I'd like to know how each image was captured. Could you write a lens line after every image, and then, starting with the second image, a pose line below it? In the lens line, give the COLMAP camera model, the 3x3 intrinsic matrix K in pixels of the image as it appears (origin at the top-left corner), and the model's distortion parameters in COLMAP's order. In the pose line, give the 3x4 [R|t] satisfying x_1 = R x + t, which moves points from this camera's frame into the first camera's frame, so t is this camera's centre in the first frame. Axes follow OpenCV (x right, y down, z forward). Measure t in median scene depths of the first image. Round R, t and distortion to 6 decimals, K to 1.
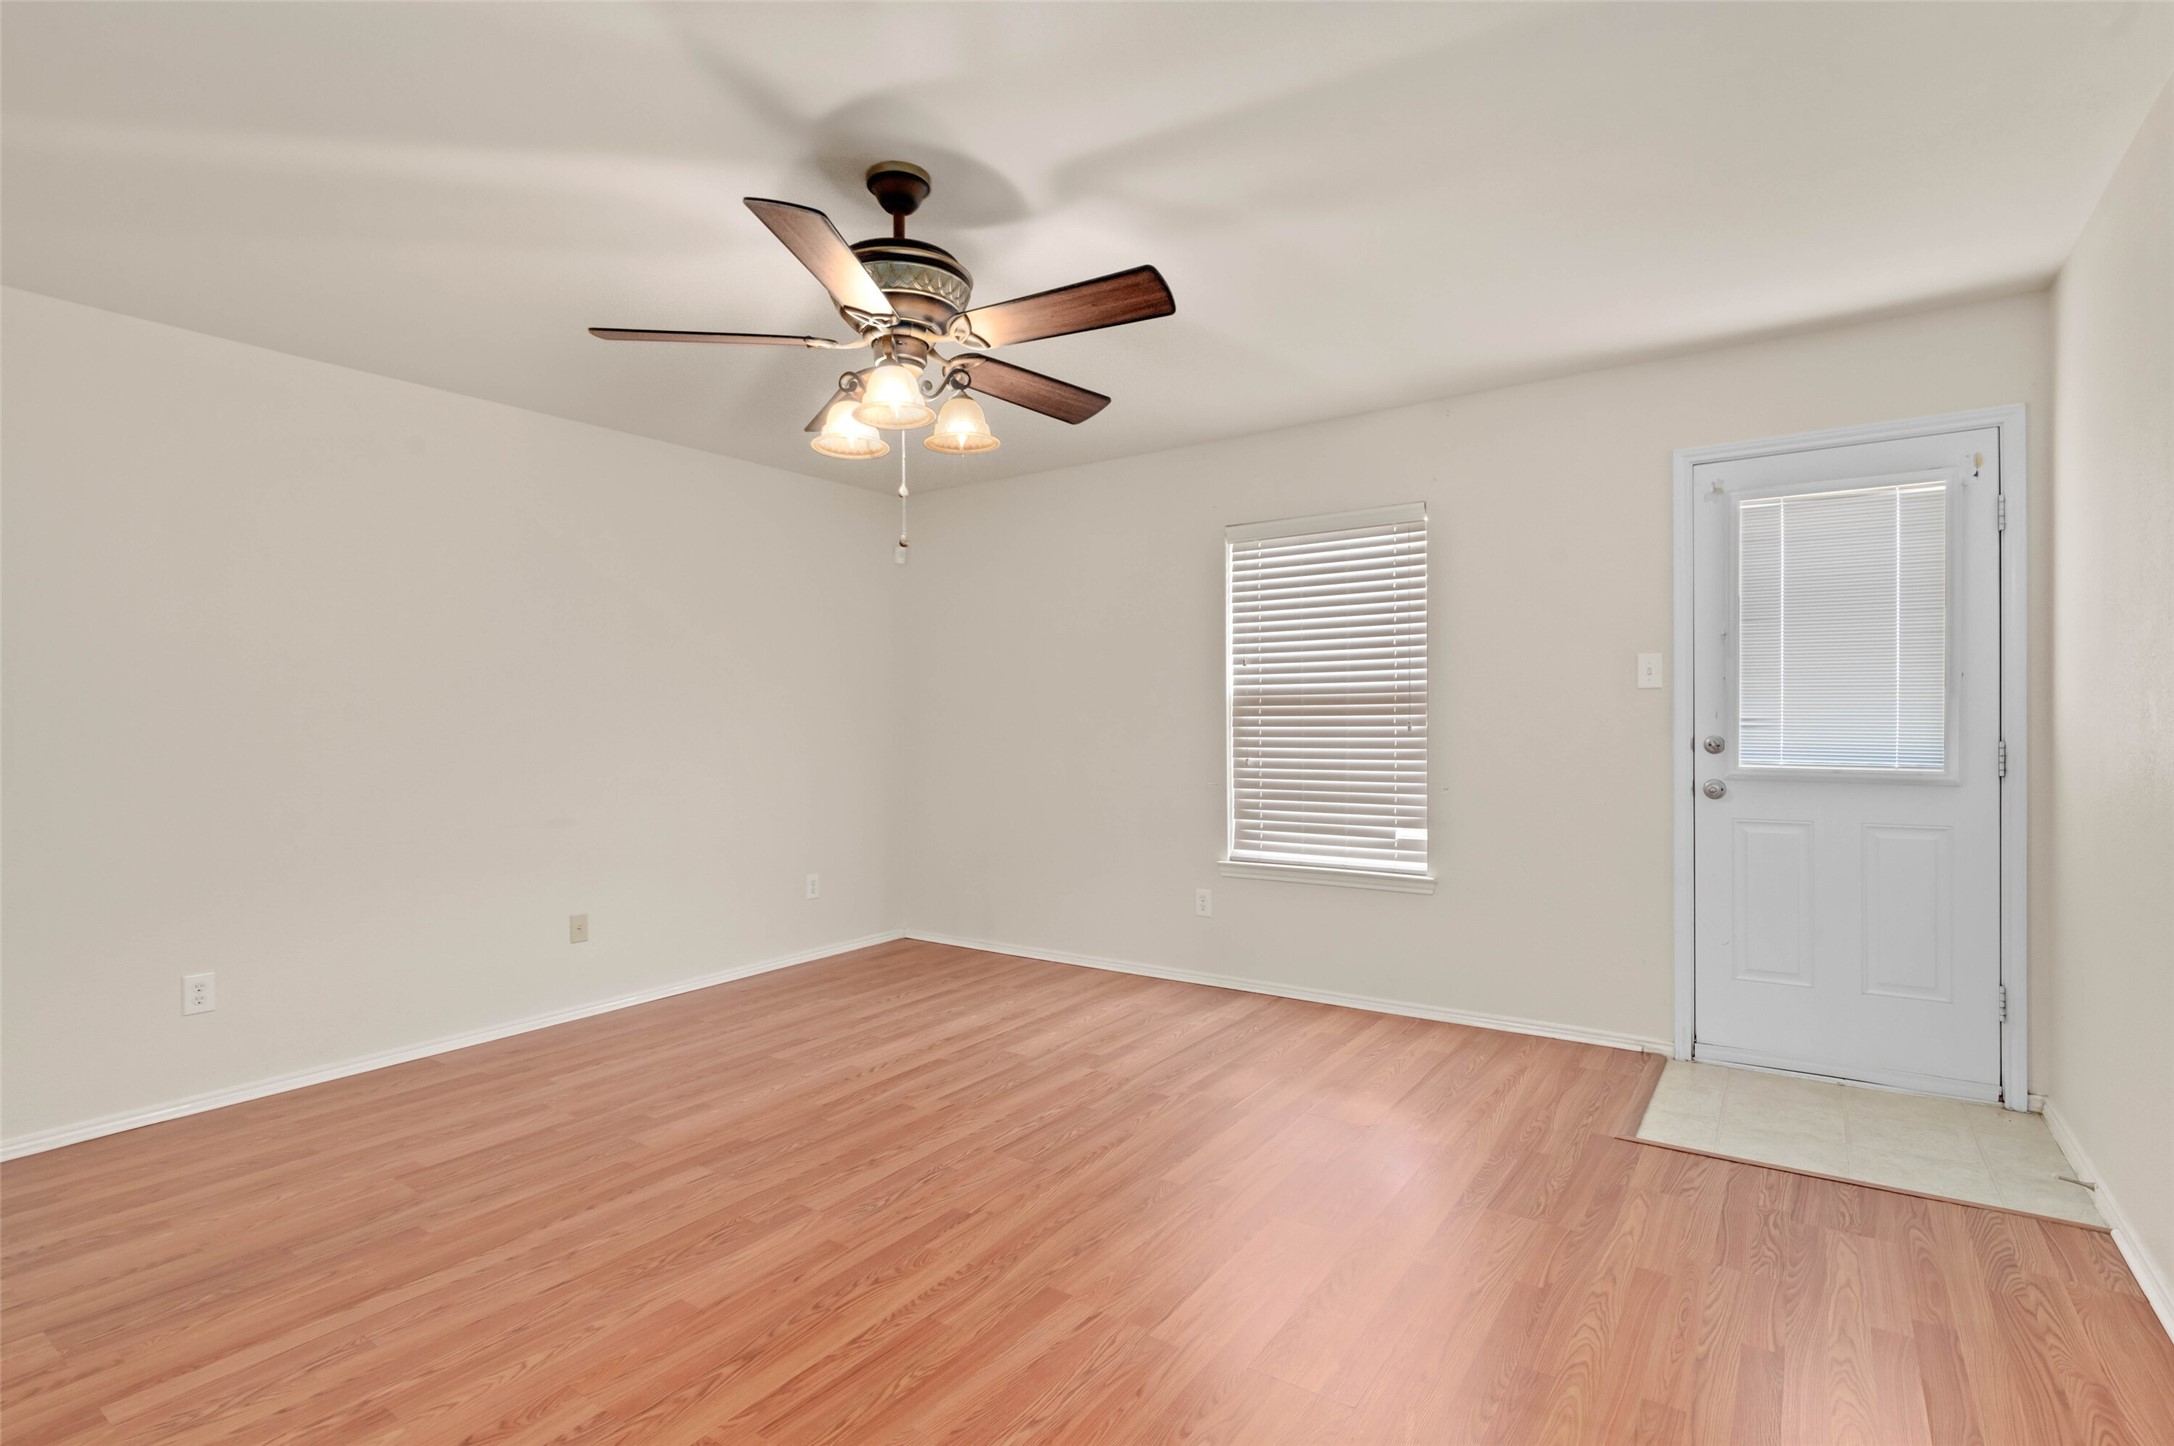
lens RADIAL K [[1035.3, 0, 1091.1], [0, 1035.3, 729.1], [0, 0, 1]] dist [-0.005295, -0.000769]
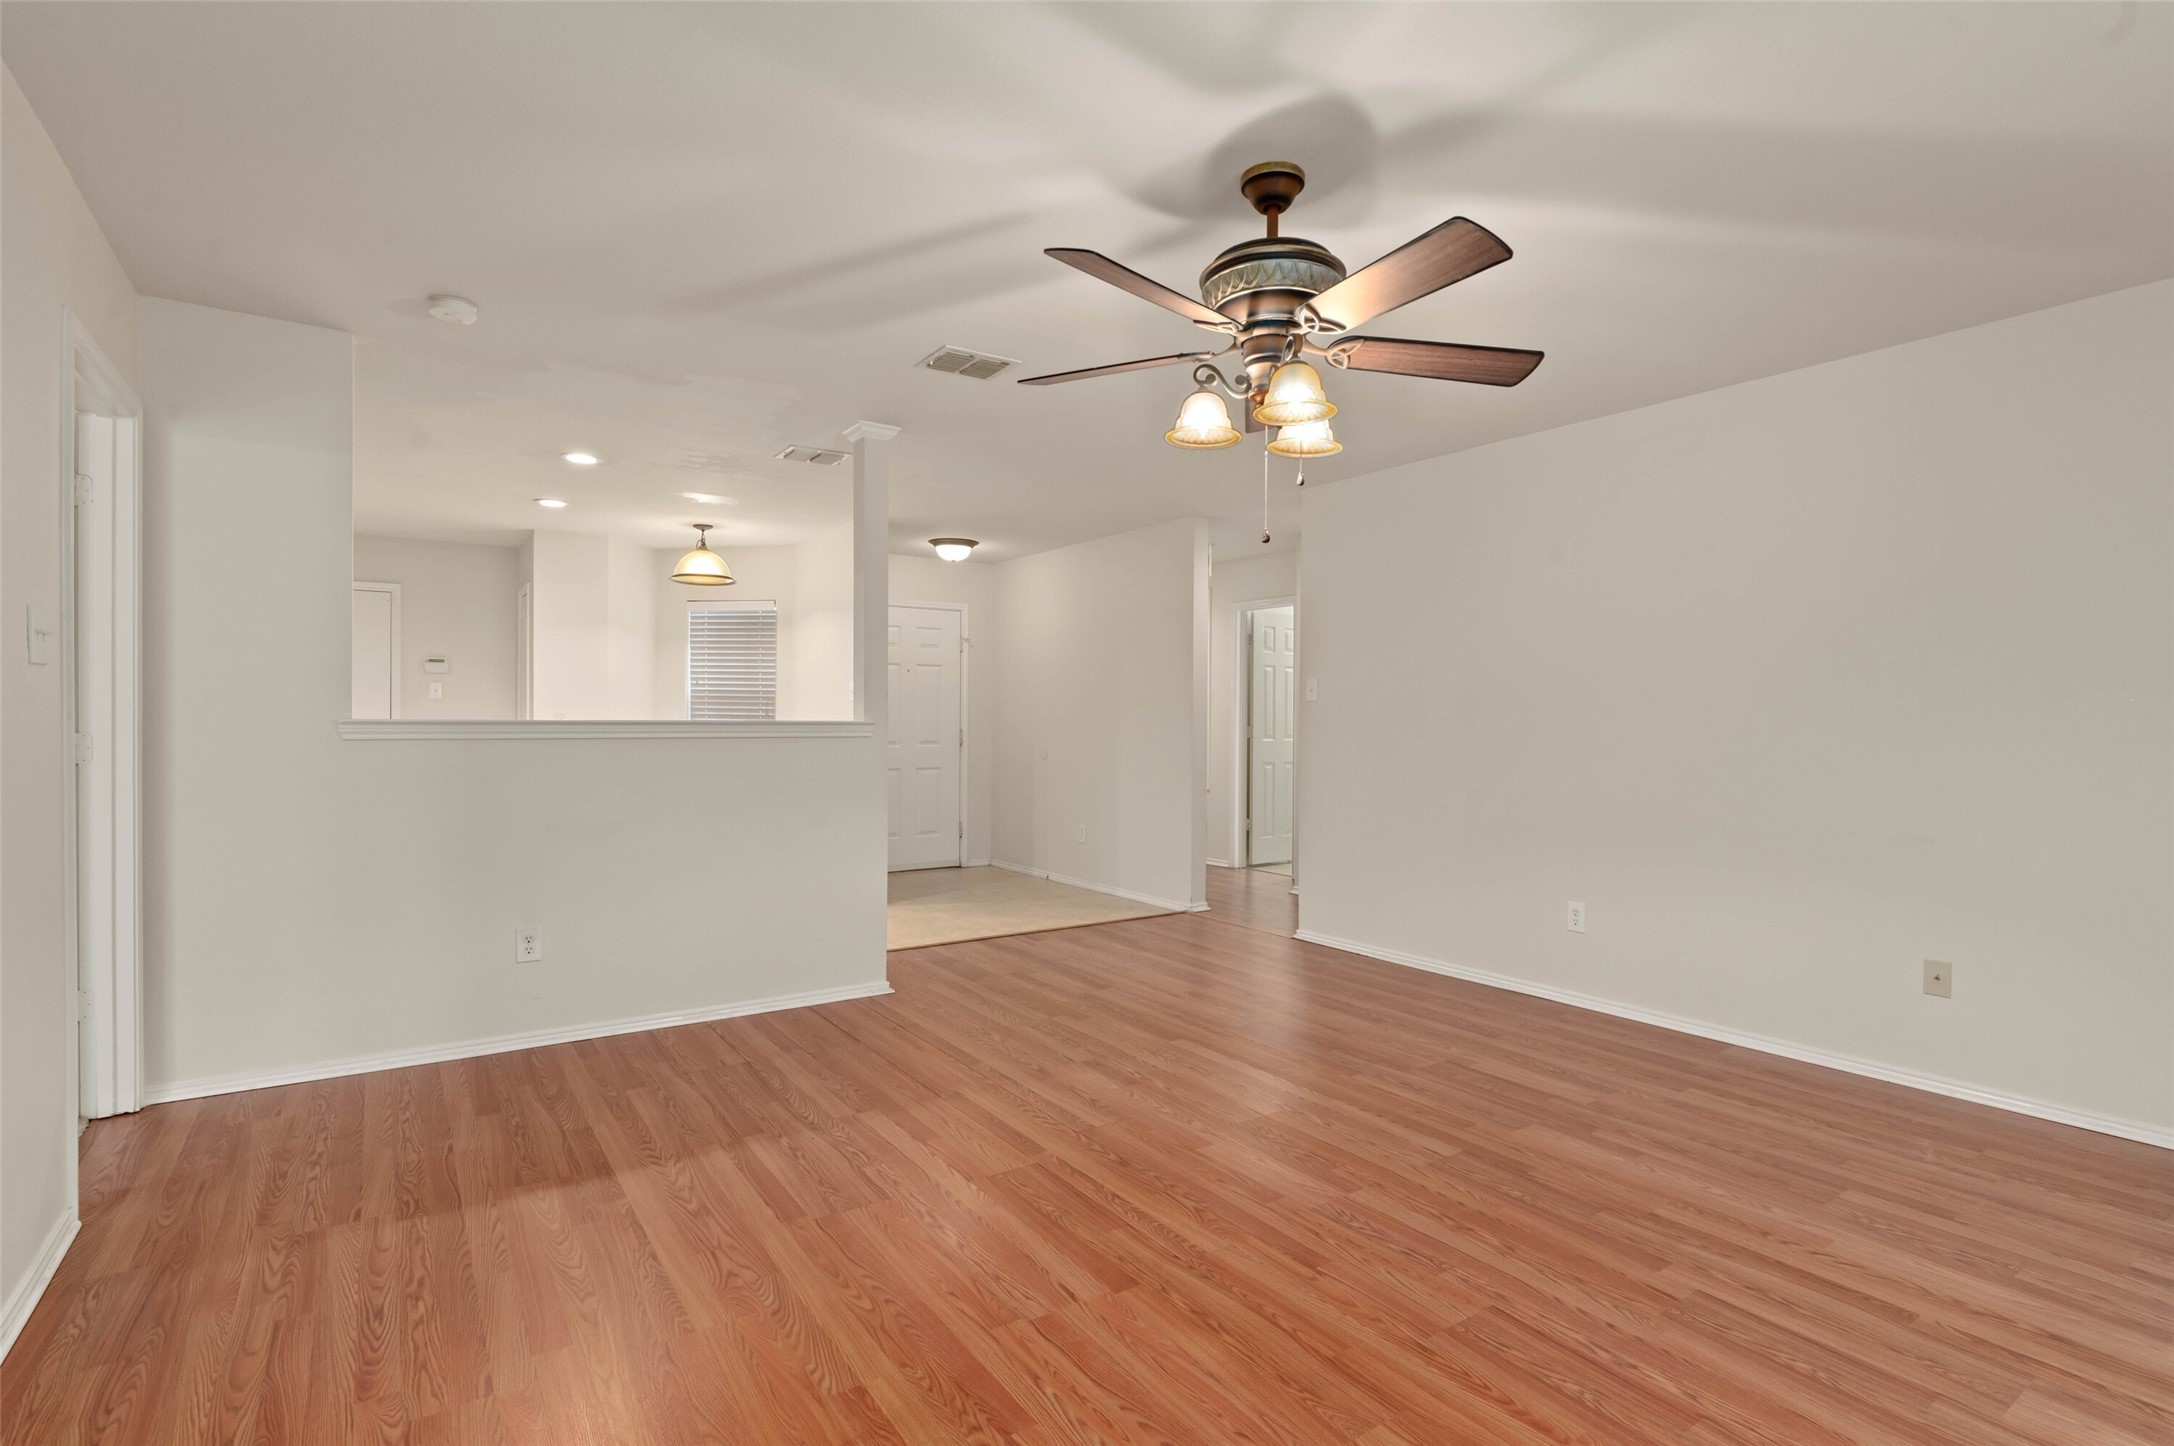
lens RADIAL K [[1038.9, 0, 1091.0], [0, 1038.9, 721.8], [0, 0, 1]] dist [-0.004878, -0.000440]
pose [[-0.354199, 0.009302, -0.935124, 0.579281], [-0.009401, 0.999865, 0.013507, -0.008648], [0.935123, 0.013575, -0.354063, 0.836128]]
